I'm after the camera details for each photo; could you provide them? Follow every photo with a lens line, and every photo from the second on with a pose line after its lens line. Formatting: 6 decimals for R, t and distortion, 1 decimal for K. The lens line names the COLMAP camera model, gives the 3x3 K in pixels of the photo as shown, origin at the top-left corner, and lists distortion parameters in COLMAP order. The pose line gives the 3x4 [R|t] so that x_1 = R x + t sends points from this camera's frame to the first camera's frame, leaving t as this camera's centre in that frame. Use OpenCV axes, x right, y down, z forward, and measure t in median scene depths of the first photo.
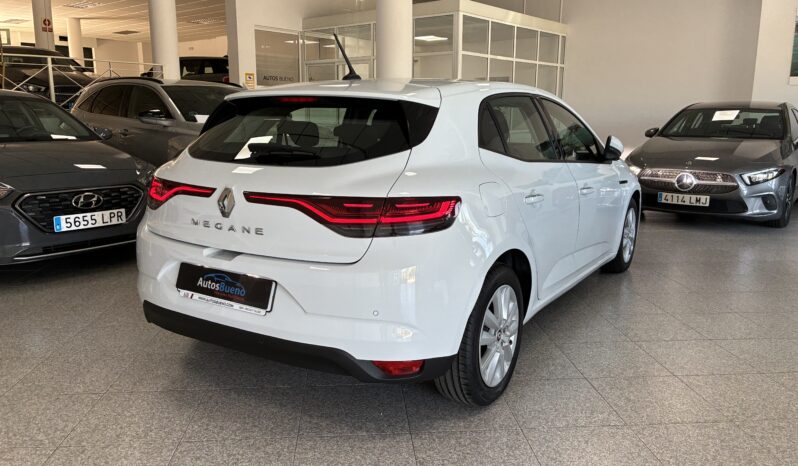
lens RADIAL K [[605.3, 0, 399.1], [0, 605.3, 232.2], [0, 0, 1]] dist [0.048550, -0.067120]
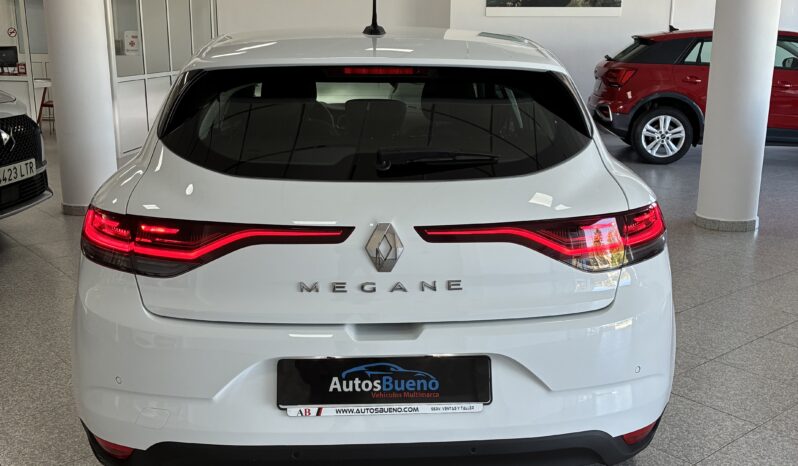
lens RADIAL K [[827.4, 0, 376.5], [0, 827.4, 182.0], [0, 0, 1]] dist [0.028874, 0.014742]
pose [[0.816776, -0.108803, 0.566602, -0.723797], [0.114000, 0.993131, 0.026372, -0.131672], [-0.565580, 0.043053, 0.823569, 0.289702]]
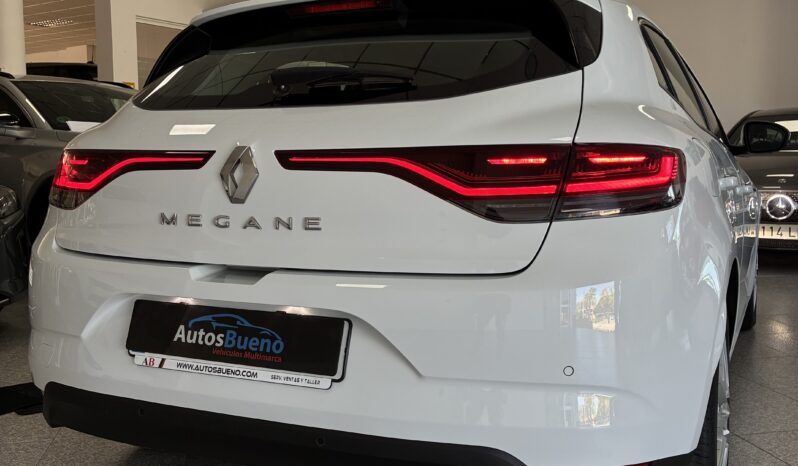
lens RADIAL K [[804.6, 0, 398.7], [0, 804.6, 219.9], [0, 0, 1]] dist [0.040657, -0.022503]
pose [[0.992973, -0.022078, 0.116264, -0.217919], [0.035770, 0.992484, -0.117032, 0.071722], [-0.112806, 0.120368, 0.986299, 0.292630]]
